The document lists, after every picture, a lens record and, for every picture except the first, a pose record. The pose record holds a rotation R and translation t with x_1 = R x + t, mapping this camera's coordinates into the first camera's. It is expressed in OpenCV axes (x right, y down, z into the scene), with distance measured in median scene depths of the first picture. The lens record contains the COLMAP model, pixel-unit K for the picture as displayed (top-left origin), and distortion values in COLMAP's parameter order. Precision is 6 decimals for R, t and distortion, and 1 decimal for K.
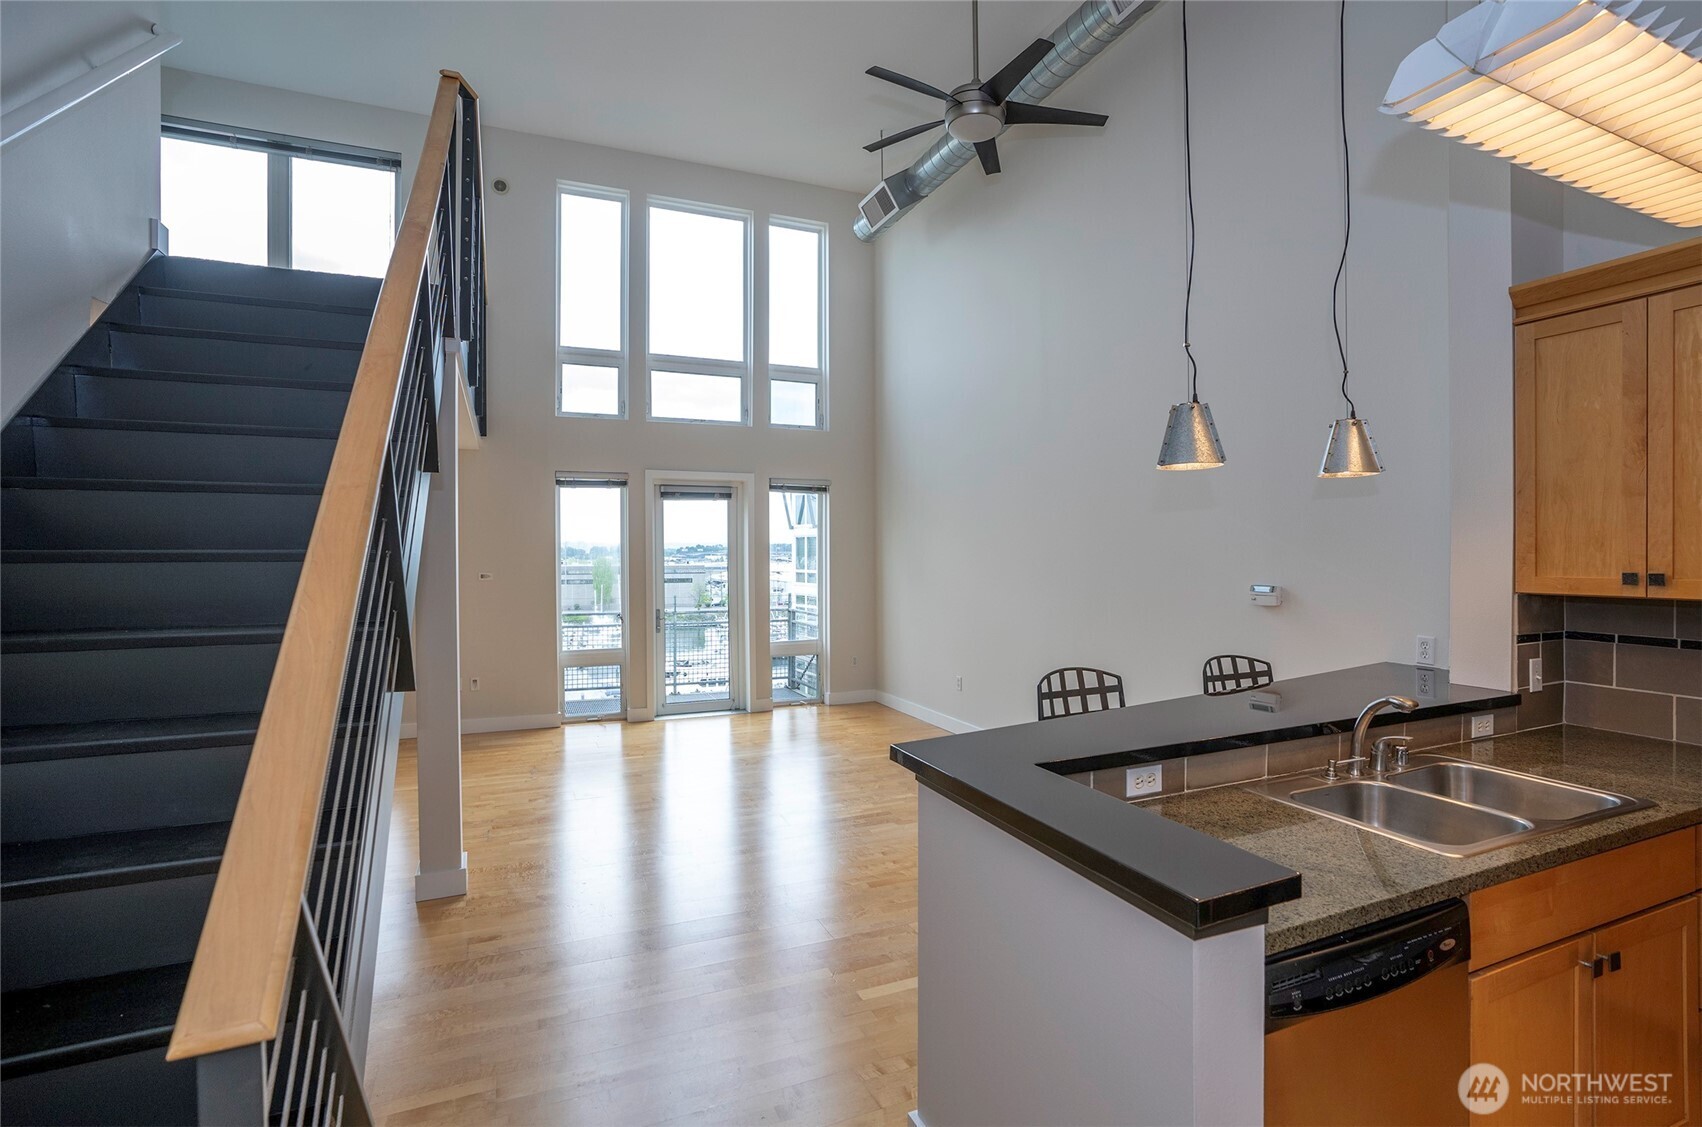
lens RADIAL K [[812.2, 0, 841.0], [0, 812.2, 553.9], [0, 0, 1]] dist [-0.056705, 0.019657]
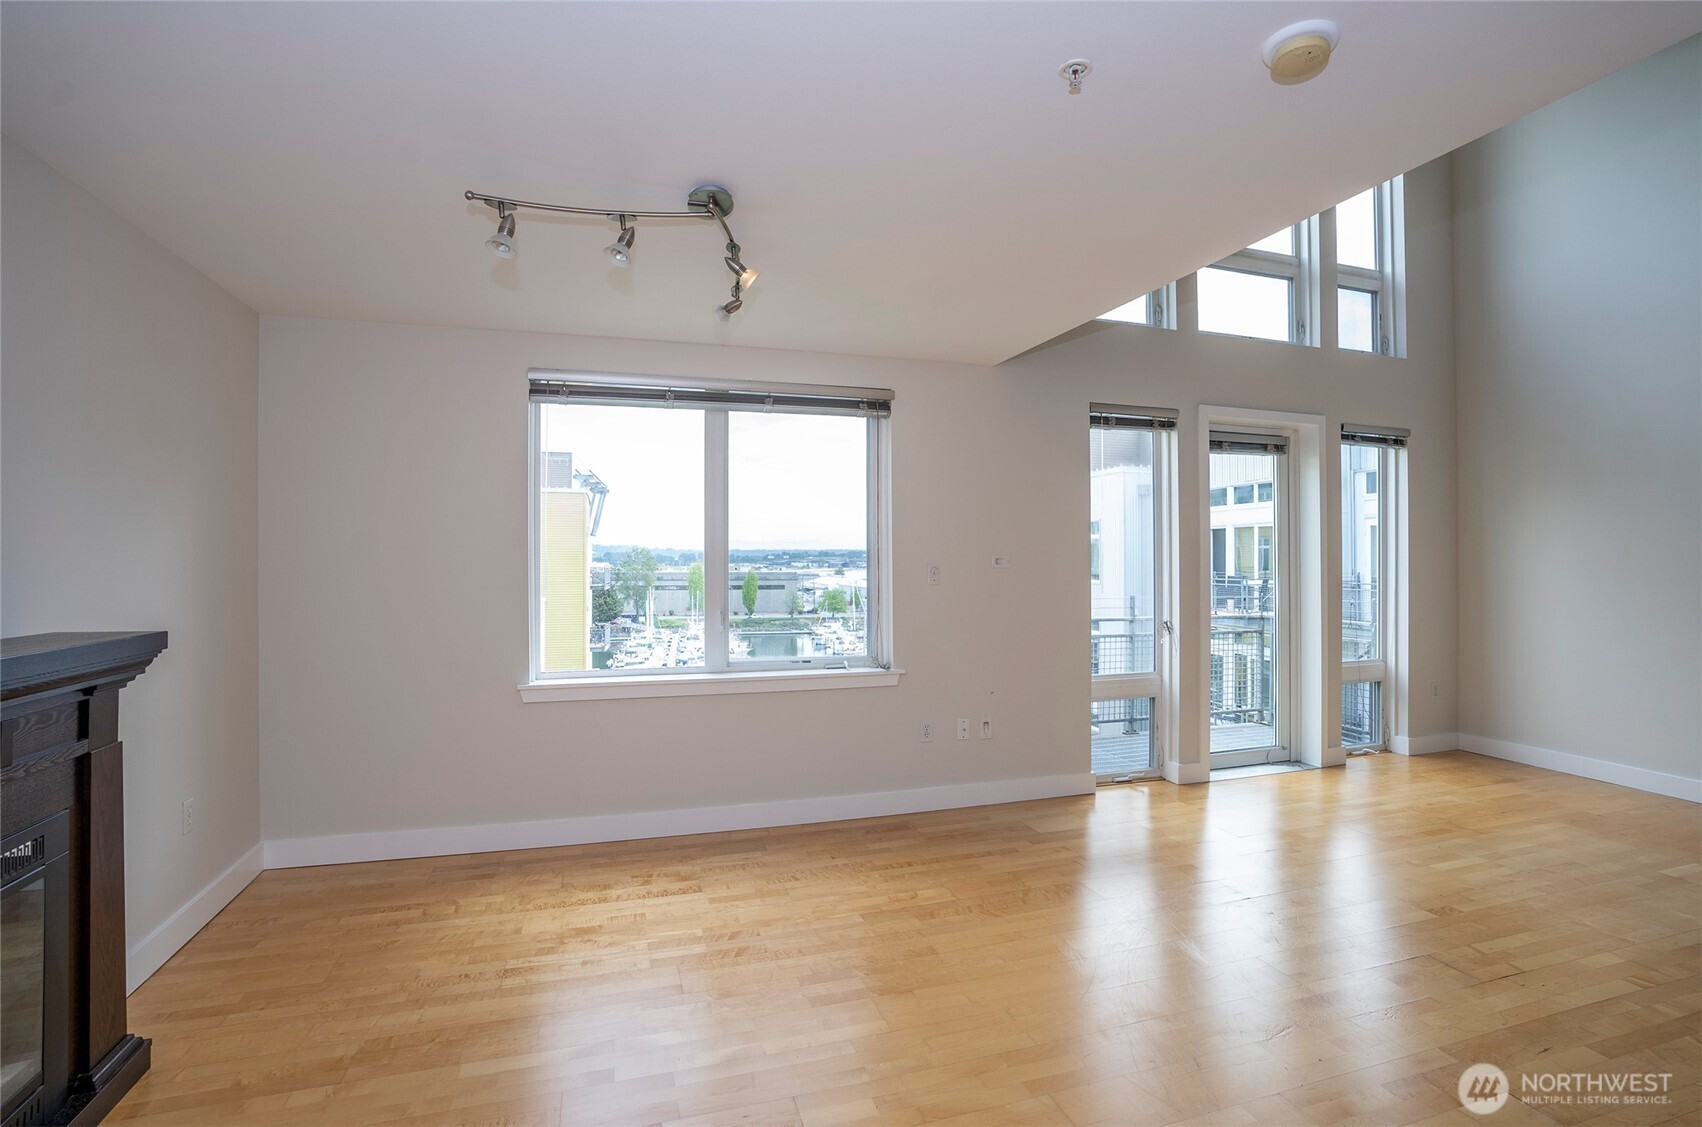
lens RADIAL K [[812.2, 0, 857.5], [0, 812.2, 564.3], [0, 0, 1]] dist [-0.056705, 0.019657]
pose [[0.995877, 0.005071, -0.090575, -0.695419], [-0.004763, 0.999982, 0.003617, 0.039245], [0.090592, -0.003170, 0.995883, 0.477520]]
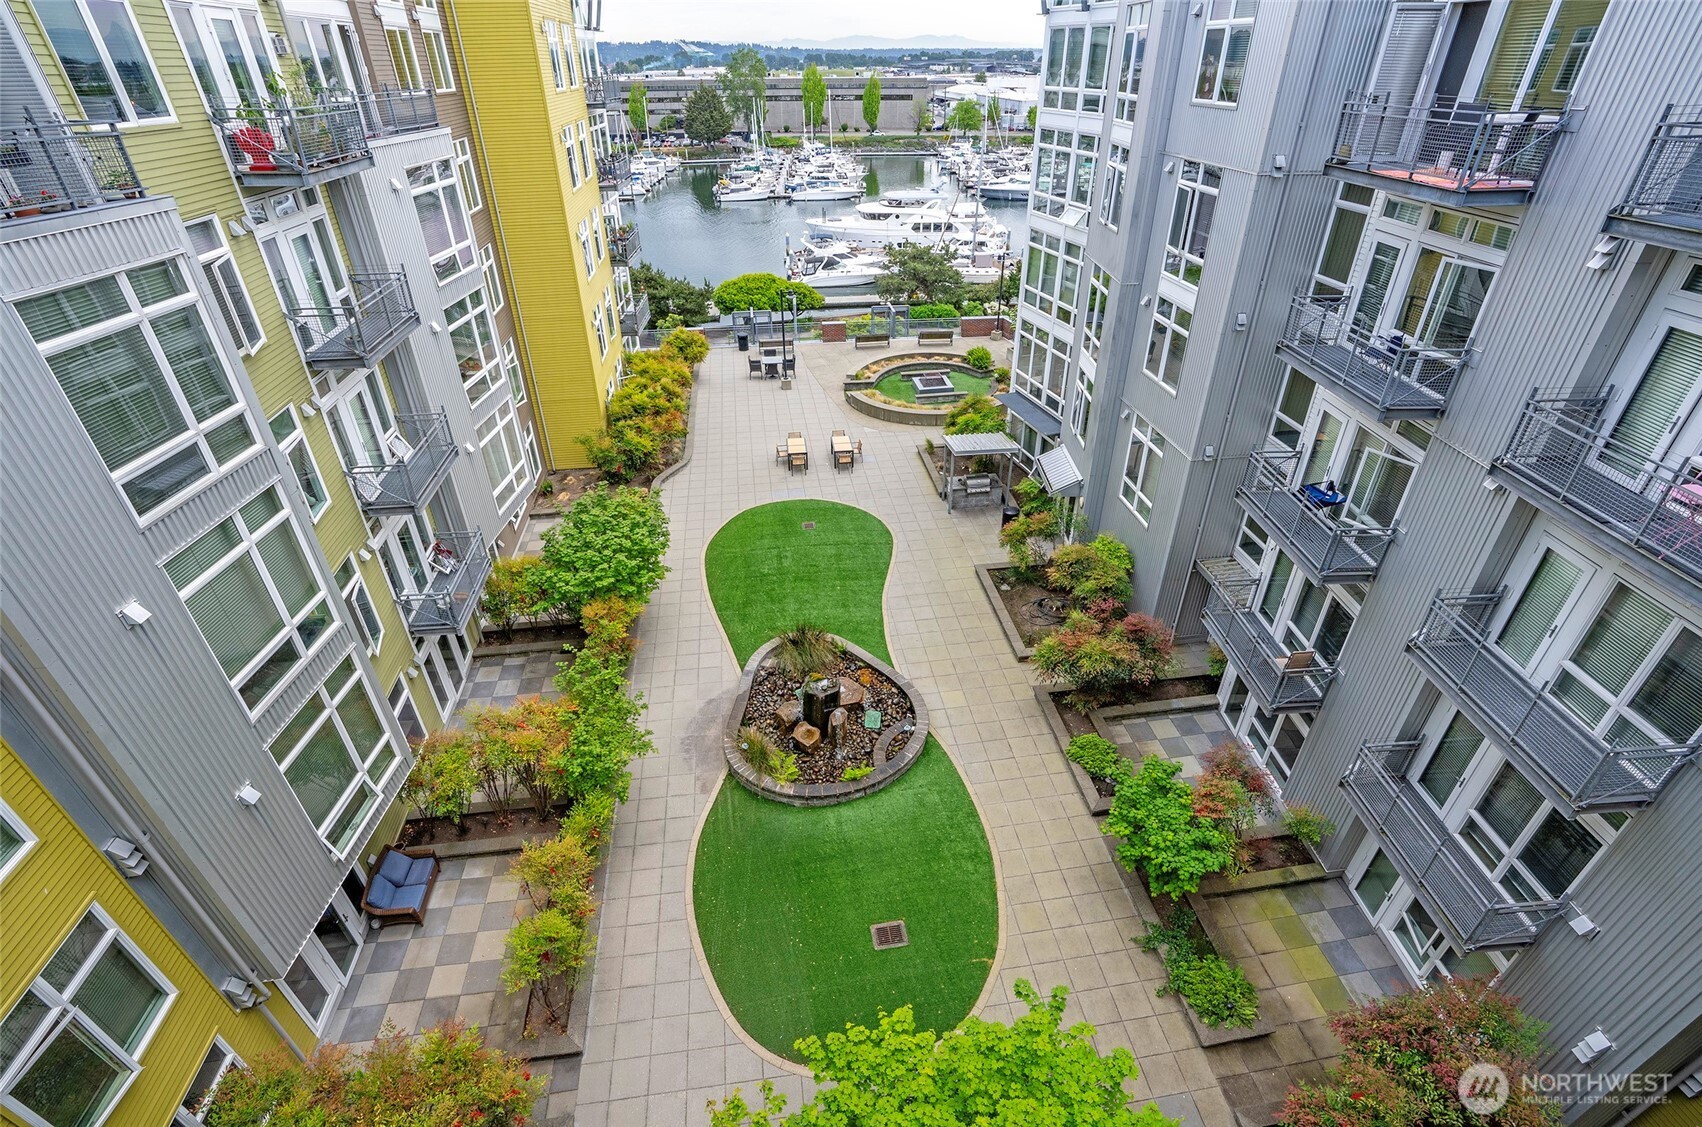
lens RADIAL K [[812.2, 0, 851.0], [0, 812.2, 558.7], [0, 0, 1]] dist [-0.056705, 0.019657]
pose [[0.969515, 0.129532, -0.207993, -0.203965], [-0.000196, 0.849259, 0.527977, 0.027451], [0.245030, -0.511841, 0.823395, 1.878554]]
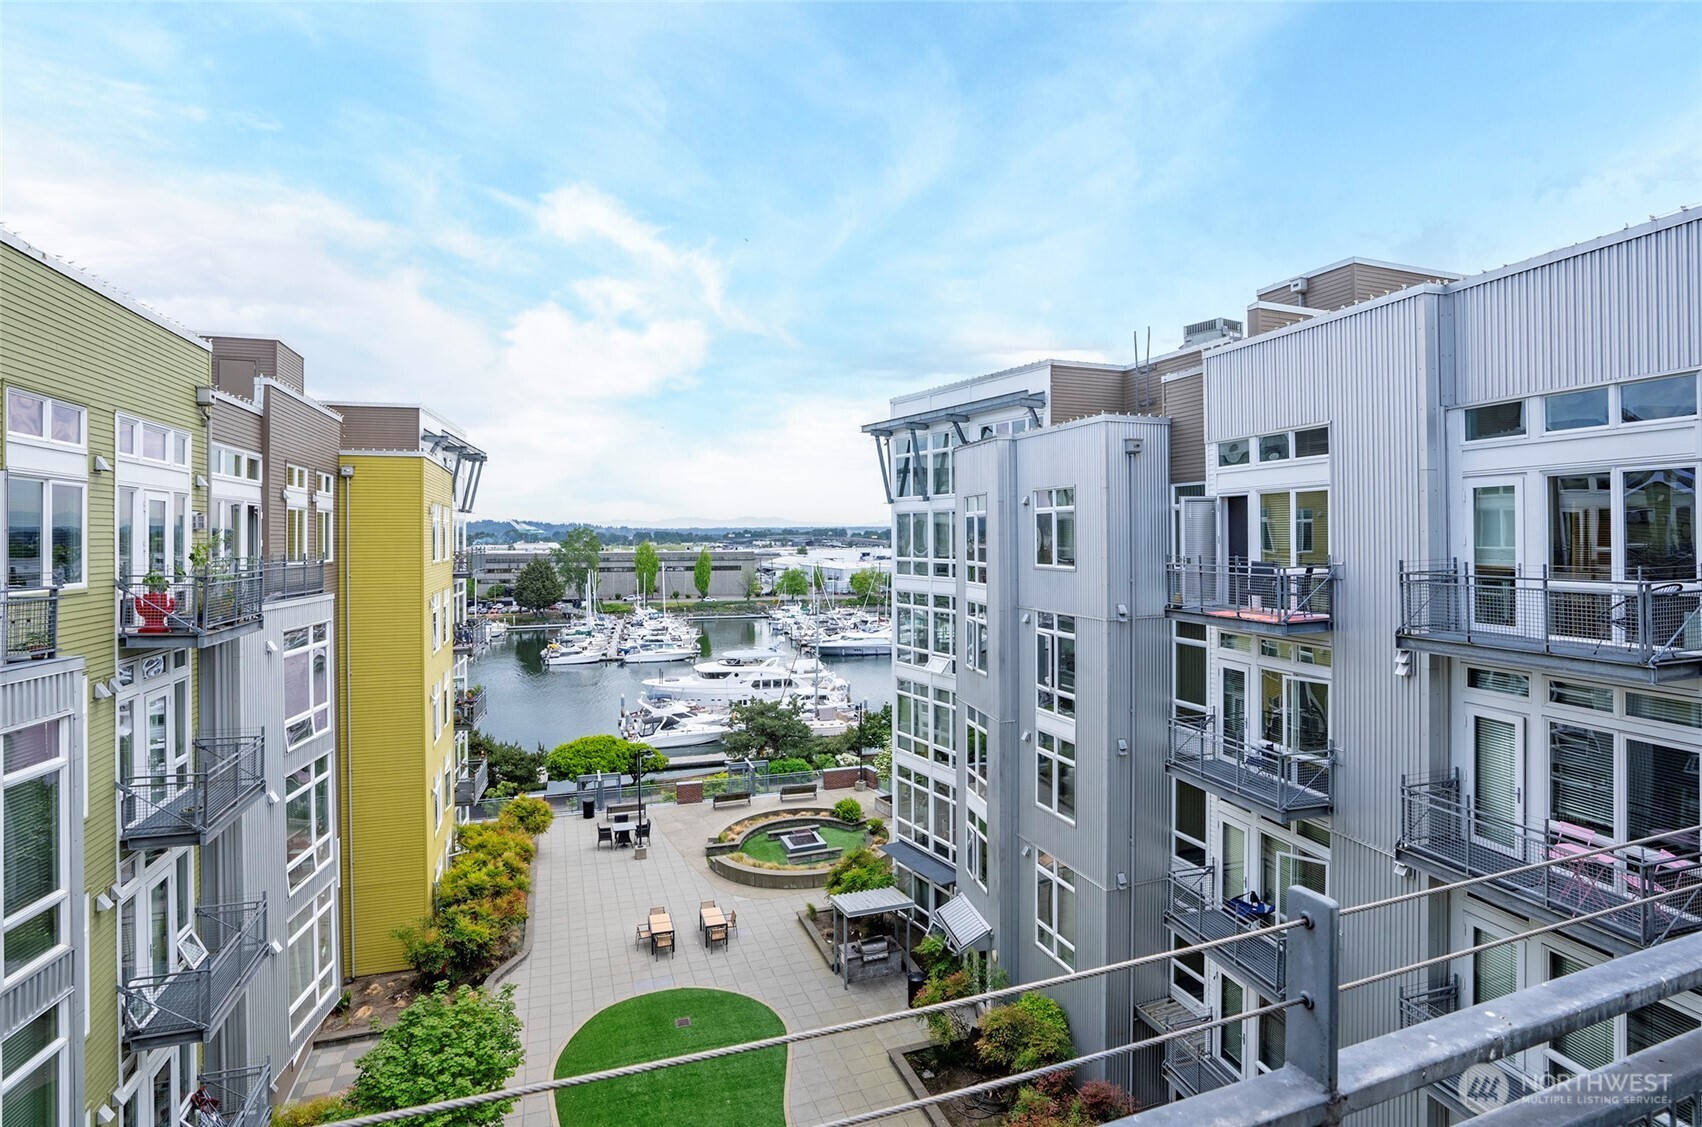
lens RADIAL K [[863.0, 0, 864.8], [0, 863.0, 515.2], [0, 0, 1]] dist [-0.054826, 0.017271]
pose [[0.999262, -0.002493, -0.038323, -0.465551], [0.001406, 0.999597, -0.028350, 0.018551], [0.038379, 0.028275, 0.998863, 1.621583]]
